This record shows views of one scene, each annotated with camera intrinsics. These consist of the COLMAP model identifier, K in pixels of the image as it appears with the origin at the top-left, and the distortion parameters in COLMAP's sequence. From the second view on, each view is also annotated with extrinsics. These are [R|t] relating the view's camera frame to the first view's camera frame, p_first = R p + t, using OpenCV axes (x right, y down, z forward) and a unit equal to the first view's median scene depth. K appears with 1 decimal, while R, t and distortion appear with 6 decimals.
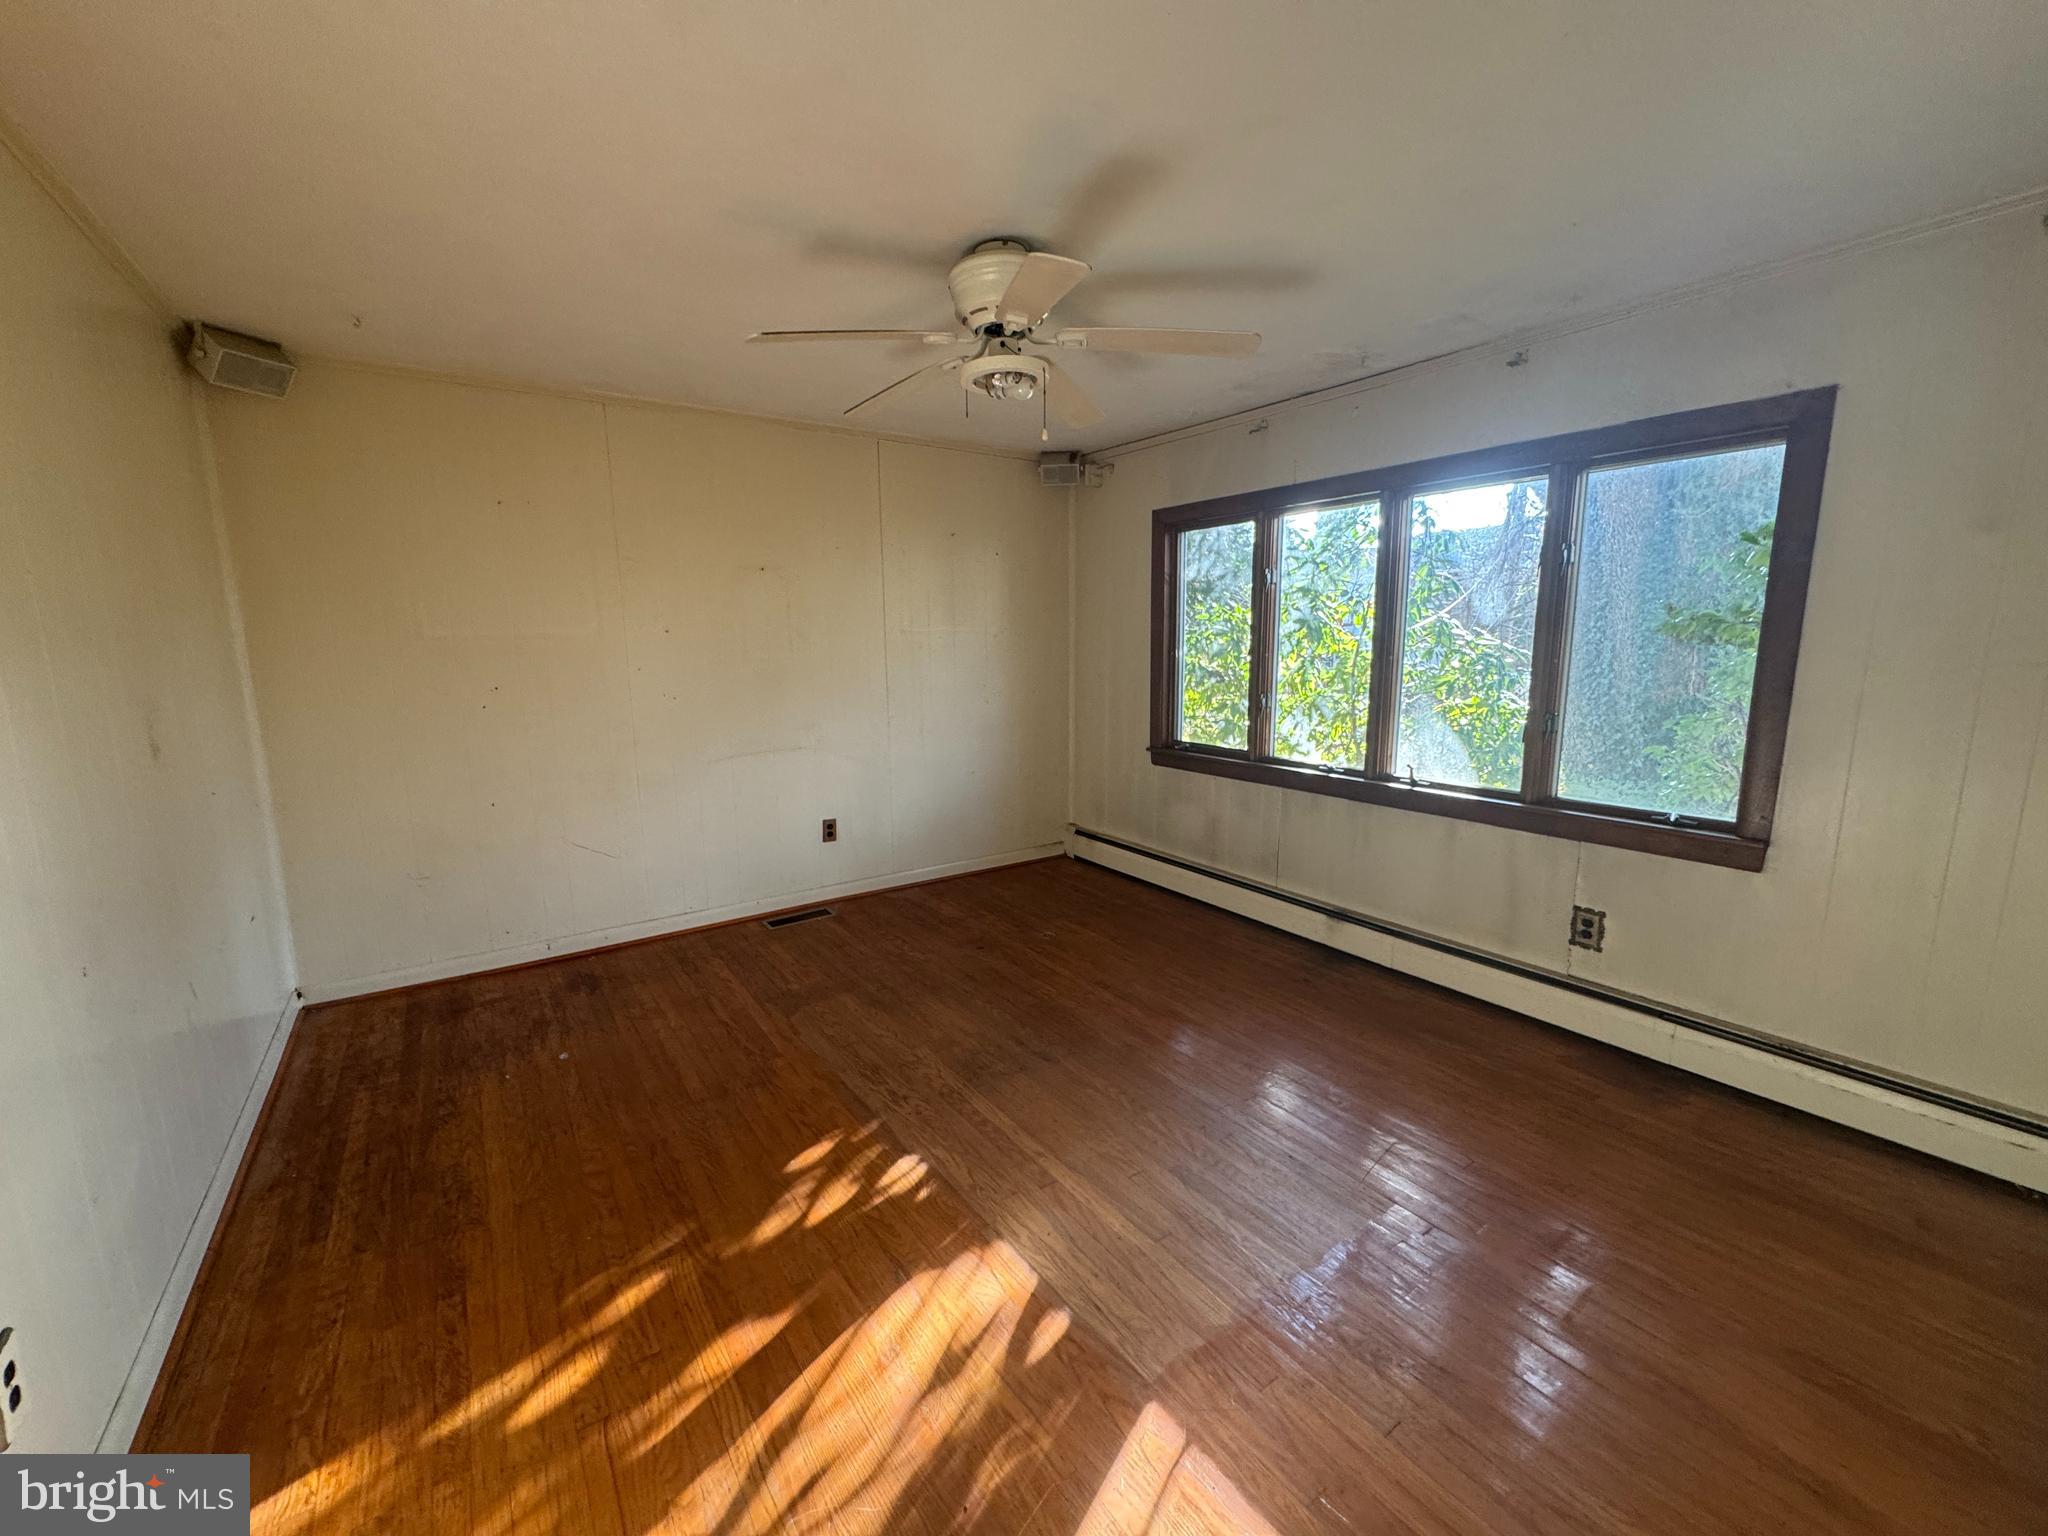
lens RADIAL K [[816.6, 0, 1022.2], [0, 816.6, 766.3], [0, 0, 1]] dist [-0.002628, 0.000515]
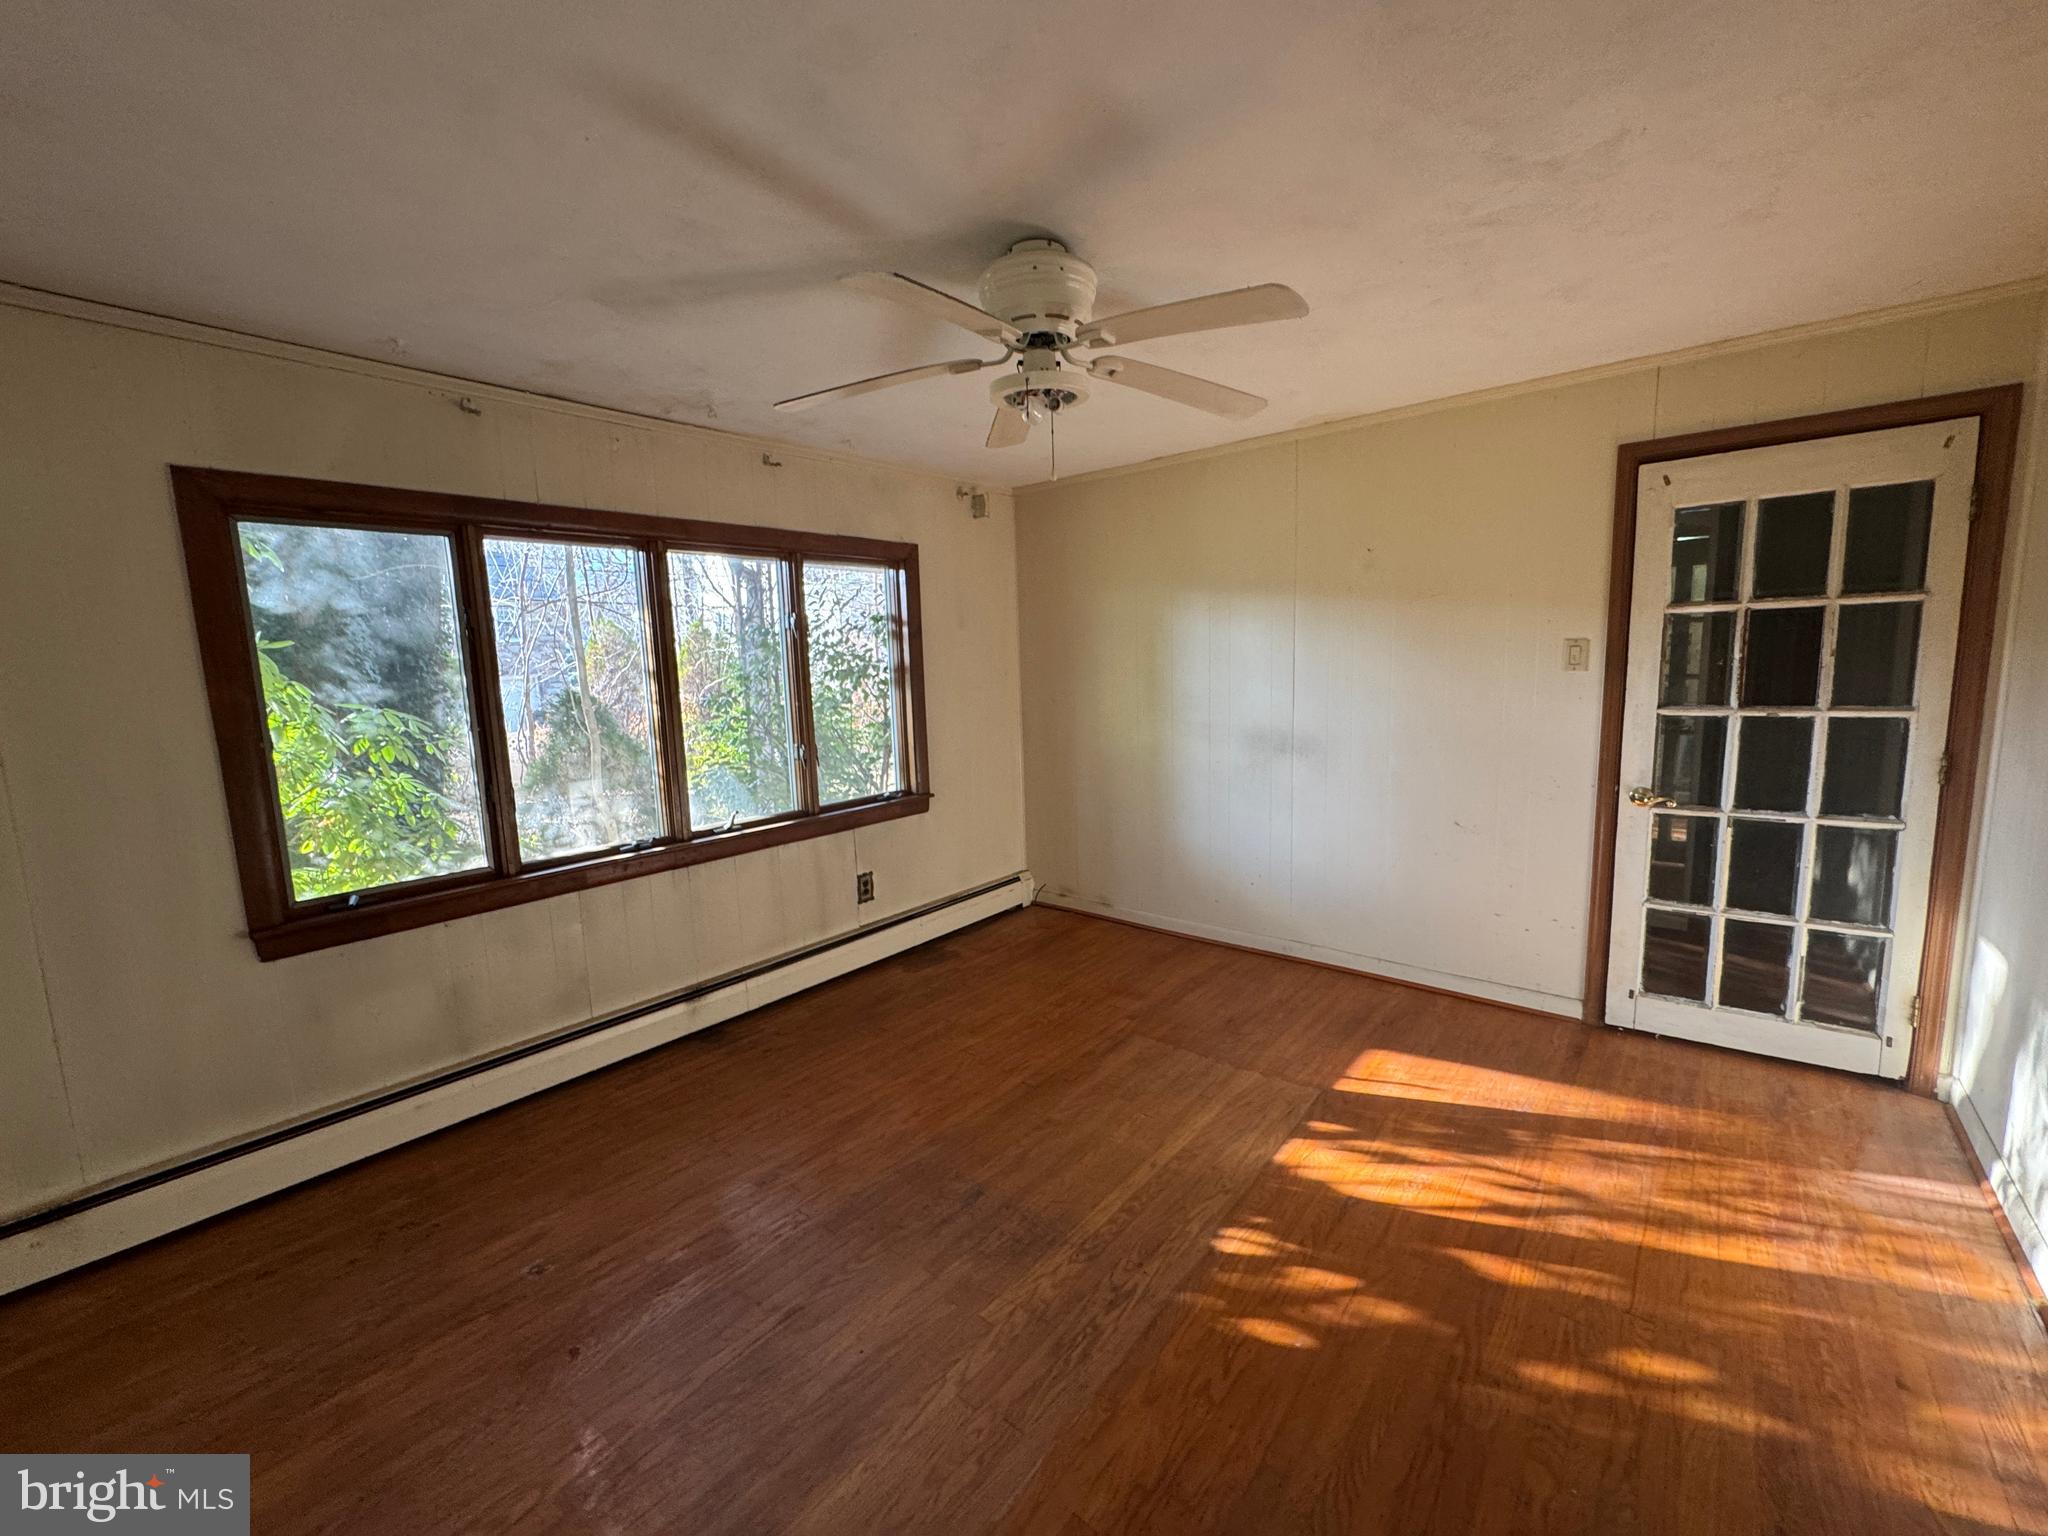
lens RADIAL K [[816.6, 0, 1021.4], [0, 816.6, 766.6], [0, 0, 1]] dist [-0.002628, 0.000515]
pose [[-0.258978, -0.110526, 0.959539, -0.845272], [0.192063, 0.967700, 0.163304, -0.217567], [-0.946595, 0.226584, -0.229385, 1.221282]]
